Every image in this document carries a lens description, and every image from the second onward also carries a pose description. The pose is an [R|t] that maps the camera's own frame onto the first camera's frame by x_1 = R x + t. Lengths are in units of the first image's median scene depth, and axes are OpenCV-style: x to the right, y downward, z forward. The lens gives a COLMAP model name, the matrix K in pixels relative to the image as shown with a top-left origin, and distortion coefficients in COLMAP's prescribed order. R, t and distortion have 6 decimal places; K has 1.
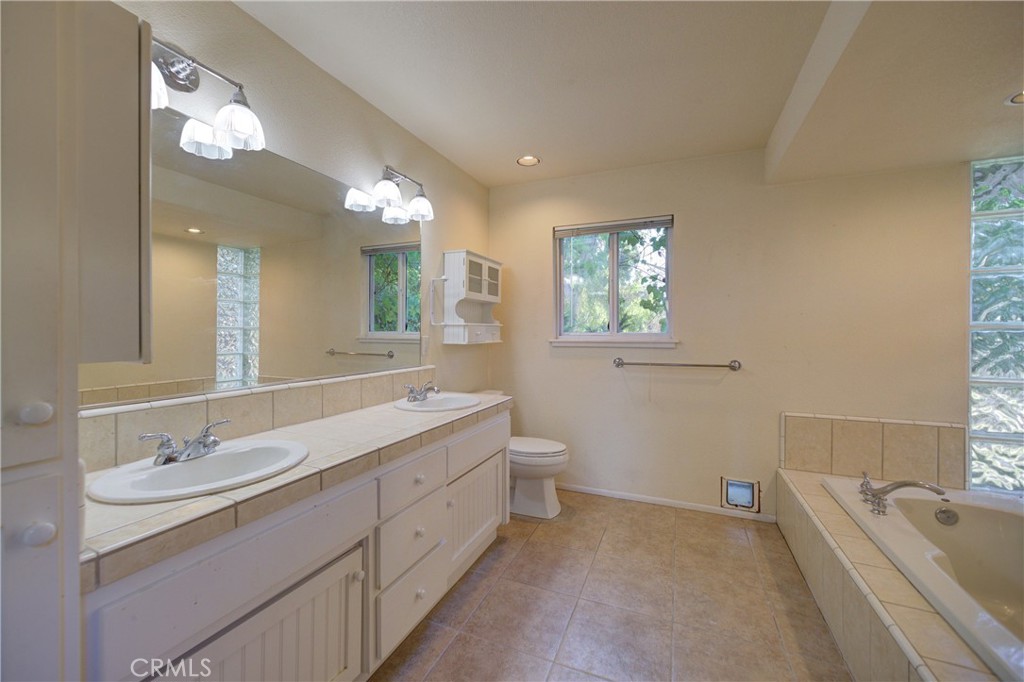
lens RADIAL K [[406.0, 0, 509.6], [0, 406.0, 333.9], [0, 0, 1]] dist [-0.018925, 0.007760]
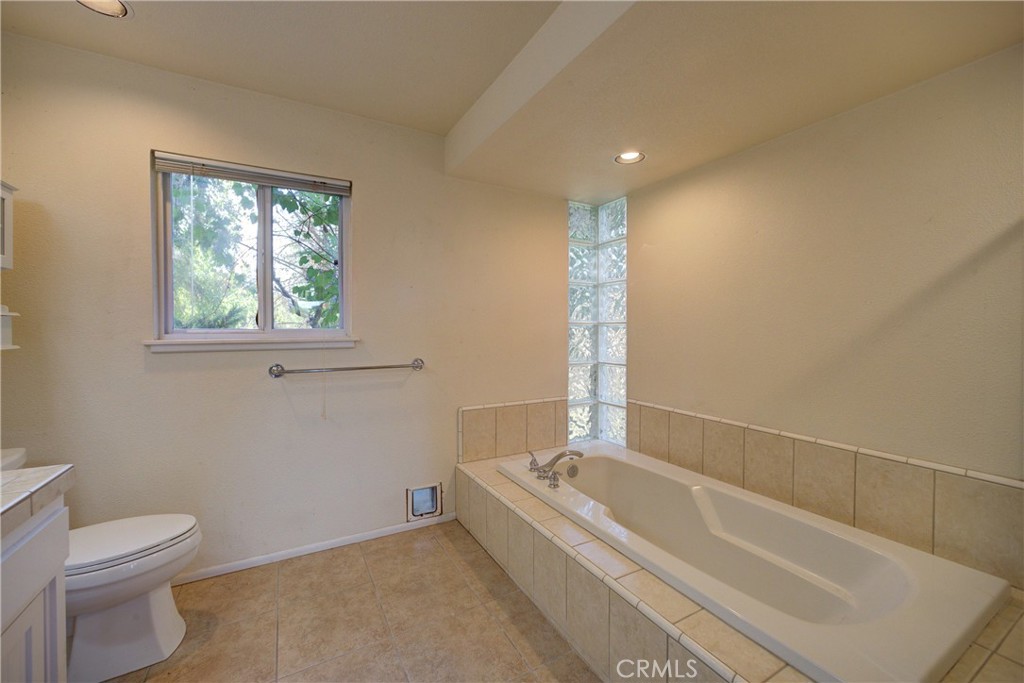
lens RADIAL K [[406.0, 0, 508.3], [0, 406.0, 334.2], [0, 0, 1]] dist [-0.018925, 0.007760]
pose [[0.615758, -0.013416, 0.787821, -0.042936], [0.004537, 0.999899, 0.013482, -0.001436], [-0.787923, -0.004727, 0.615756, 0.281968]]
